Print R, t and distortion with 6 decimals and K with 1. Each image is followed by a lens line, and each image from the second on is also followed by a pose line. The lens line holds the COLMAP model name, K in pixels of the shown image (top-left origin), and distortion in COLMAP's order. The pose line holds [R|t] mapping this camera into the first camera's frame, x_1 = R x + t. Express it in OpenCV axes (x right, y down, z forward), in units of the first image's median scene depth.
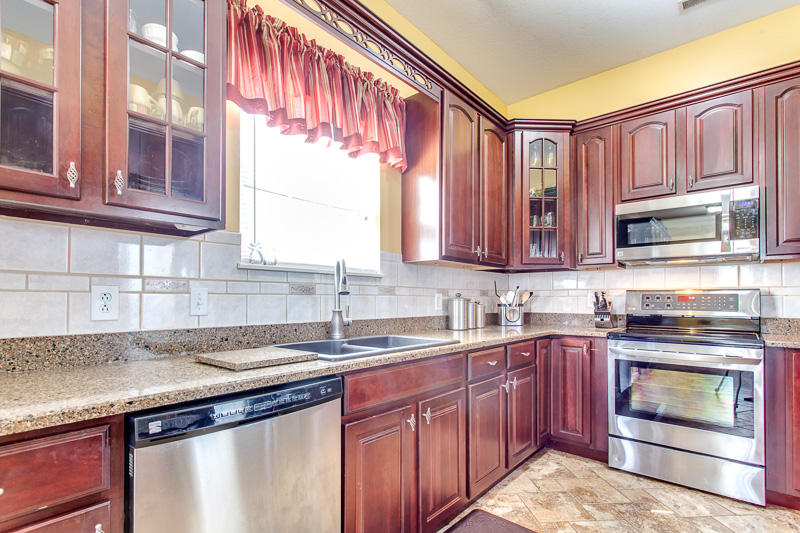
lens RADIAL K [[393.8, 0, 404.5], [0, 393.8, 287.9], [0, 0, 1]] dist [0.002797, 0.004396]
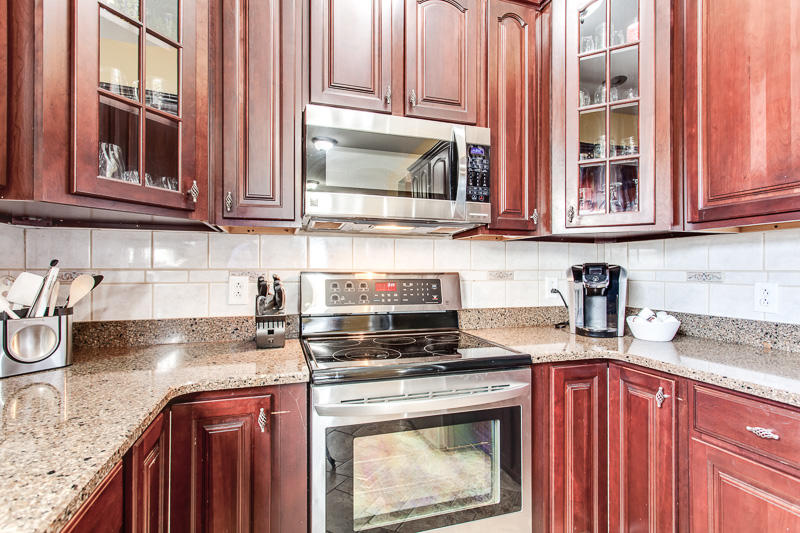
lens RADIAL K [[393.8, 0, 401.5], [0, 393.8, 272.3], [0, 0, 1]] dist [0.002797, 0.004396]
pose [[0.540881, 0.005586, 0.841081, 0.183153], [-0.021715, 0.999737, 0.007325, -0.002176], [-0.840819, -0.022226, 0.540860, 0.634375]]
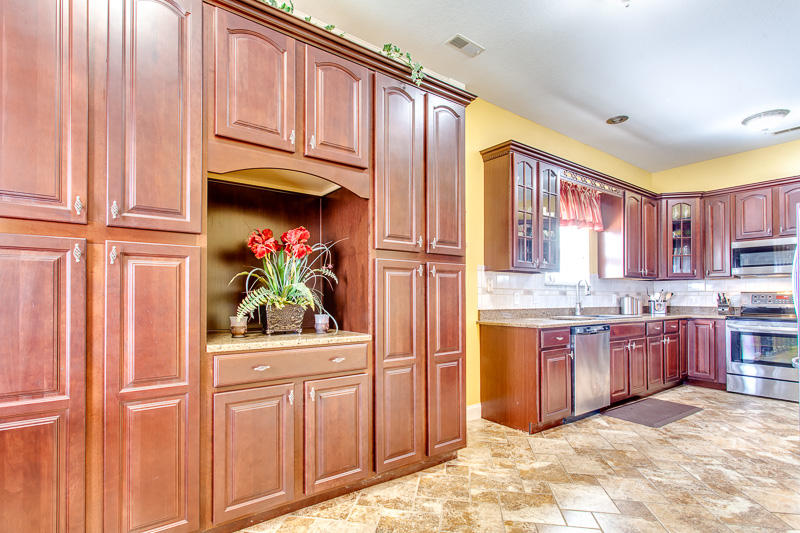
lens RADIAL K [[393.8, 0, 394.9], [0, 393.8, 287.2], [0, 0, 1]] dist [0.002797, 0.004396]
pose [[0.966949, -0.006466, -0.254888, -0.449715], [0.006908, 0.999976, 0.000840, -0.028267], [0.254877, -0.002573, 0.966970, -1.053176]]
